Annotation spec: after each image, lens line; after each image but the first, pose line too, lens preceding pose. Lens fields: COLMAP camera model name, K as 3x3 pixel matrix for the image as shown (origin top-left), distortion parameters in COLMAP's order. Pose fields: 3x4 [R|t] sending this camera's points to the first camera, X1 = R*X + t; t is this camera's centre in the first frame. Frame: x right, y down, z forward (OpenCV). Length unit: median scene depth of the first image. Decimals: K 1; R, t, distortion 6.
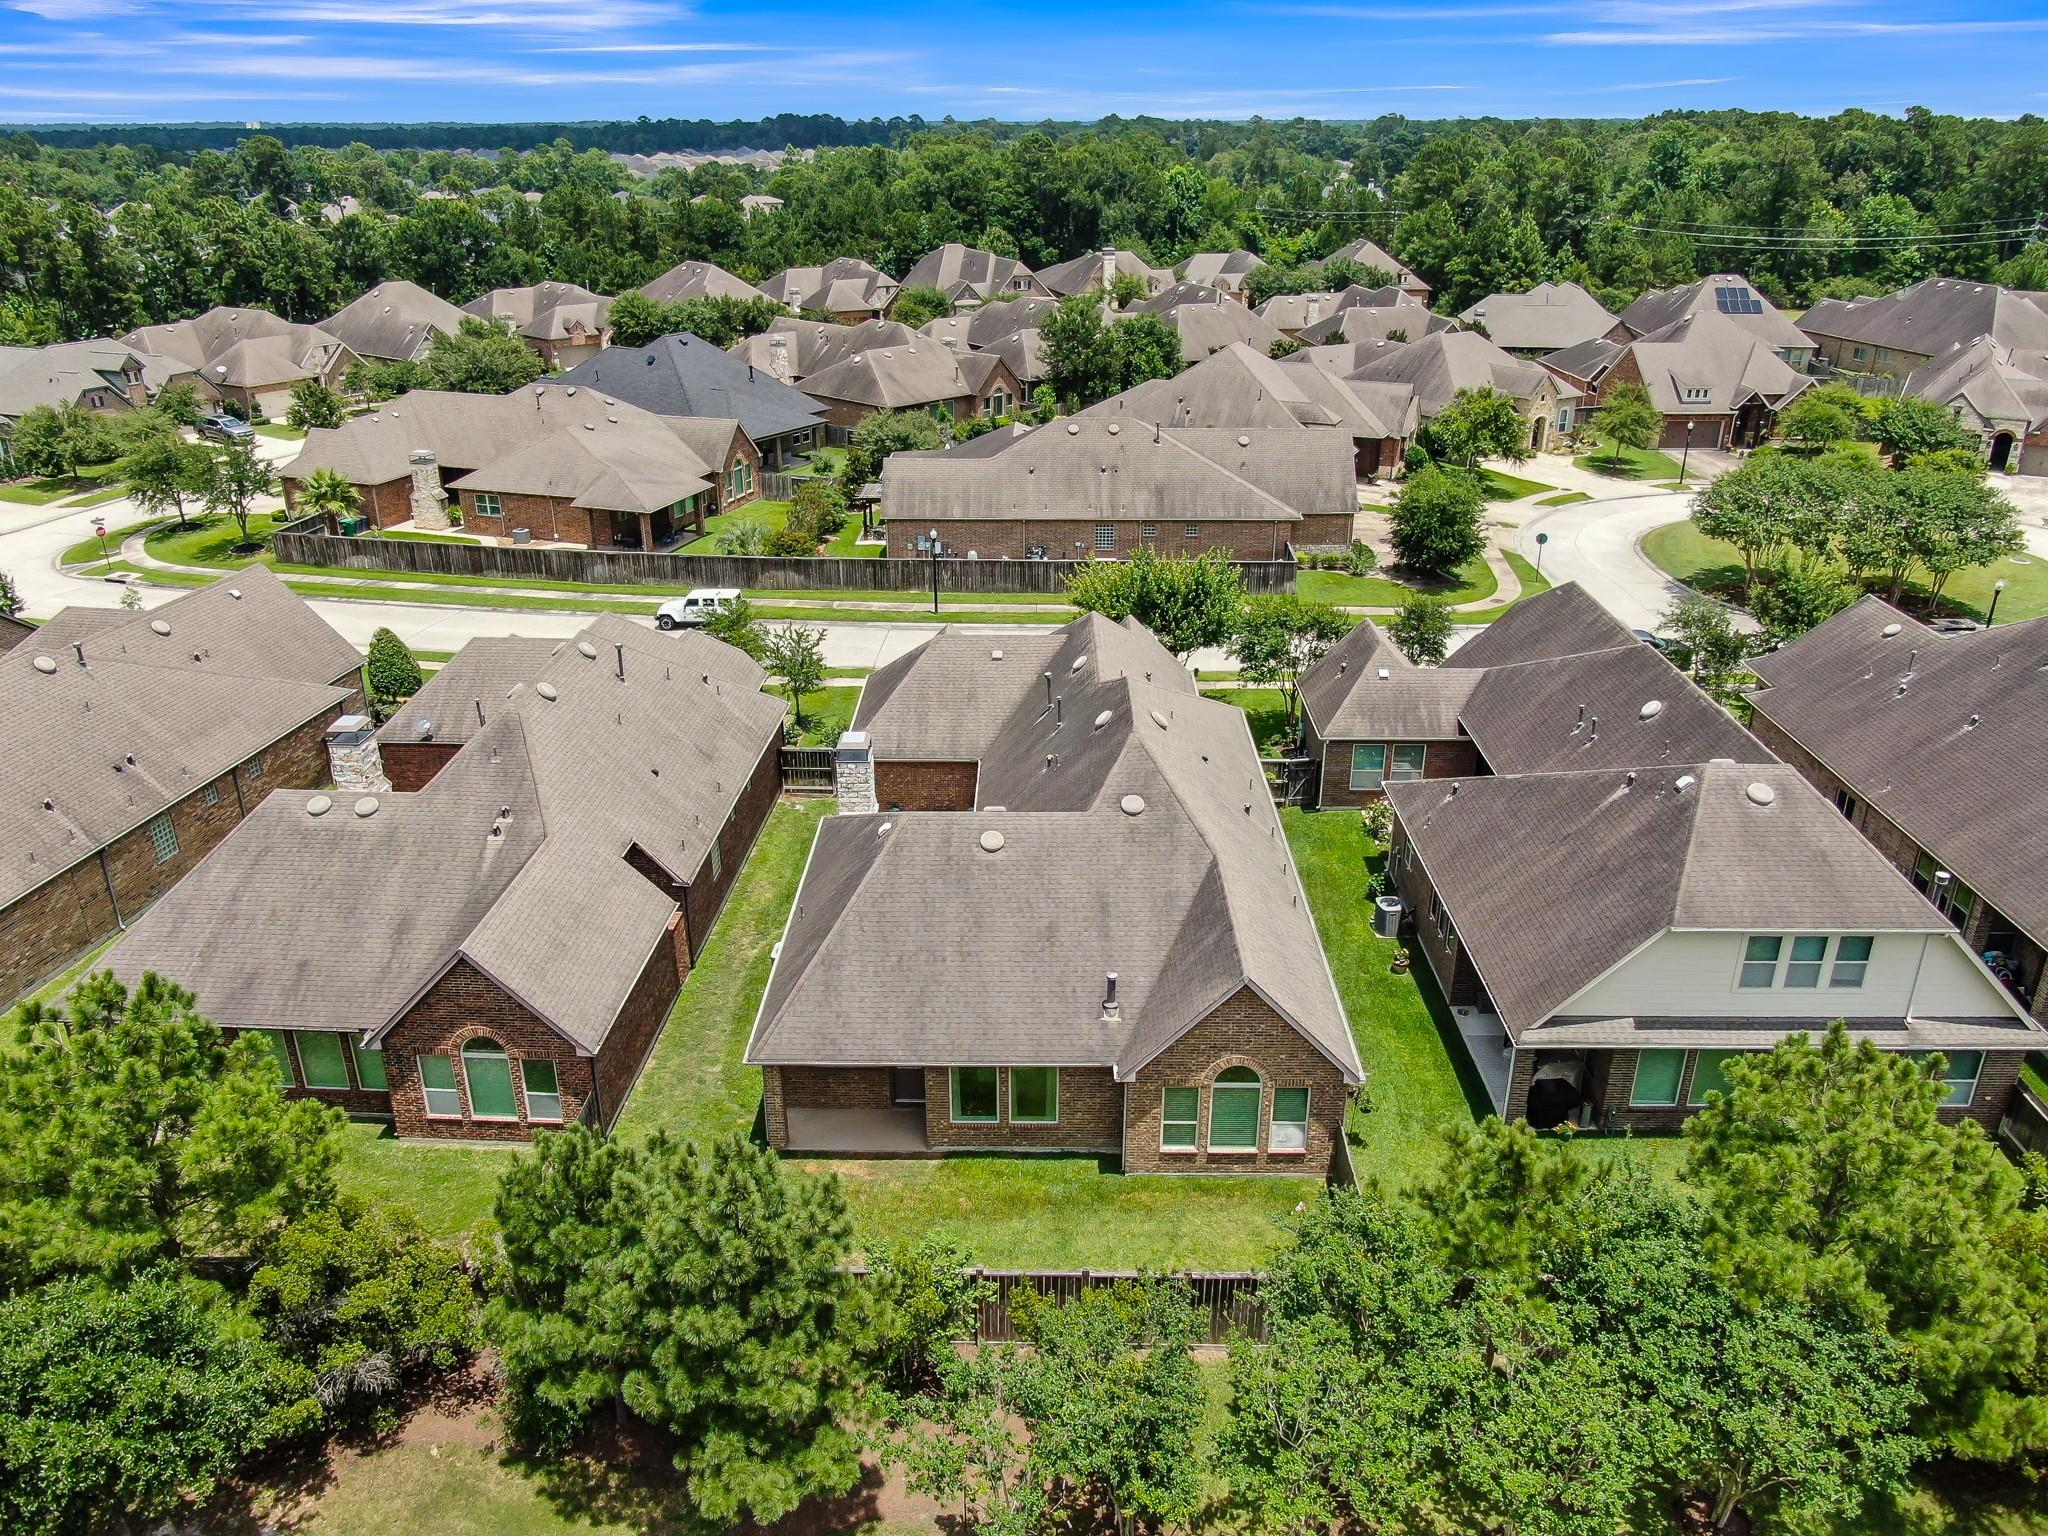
lens RADIAL K [[1478.9, 0, 1024.0], [0, 1478.9, 768.0], [0, 0, 1]] dist [-0.014941, -0.003620]
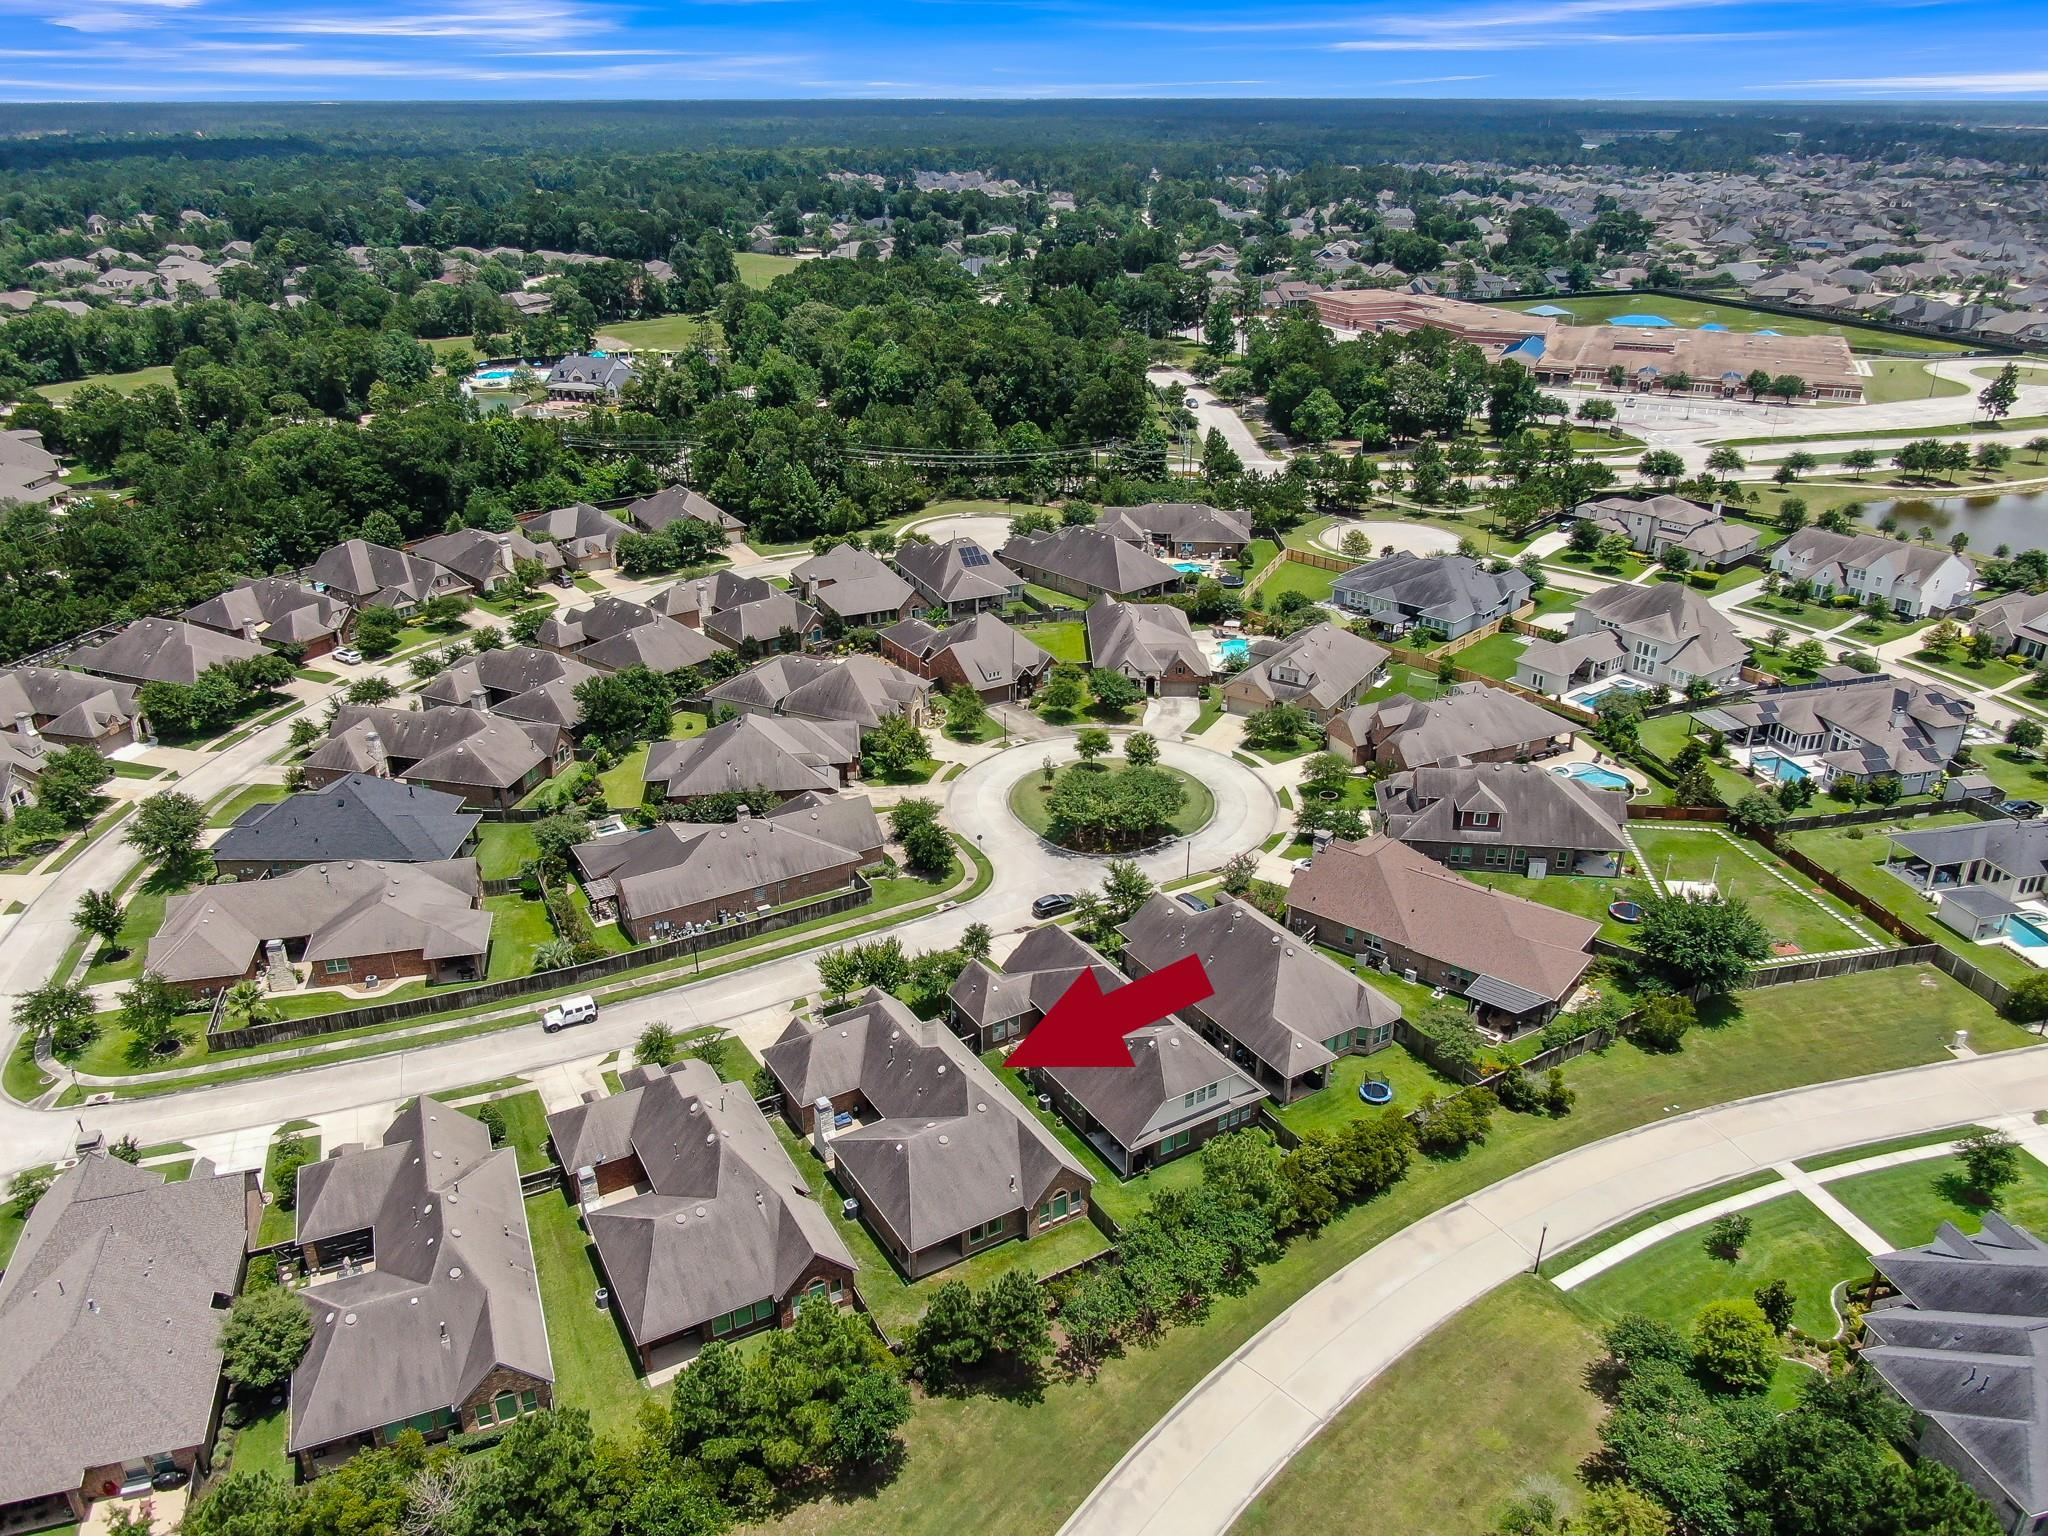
lens RADIAL K [[1478.9, 0, 1024.0], [0, 1478.9, 768.0], [0, 0, 1]] dist [-0.014941, -0.003620]
pose [[0.845493, -0.221982, 0.485660, -0.415801], [0.211724, 0.974312, 0.076737, -0.309976], [-0.490219, 0.037945, 0.870773, -0.566591]]
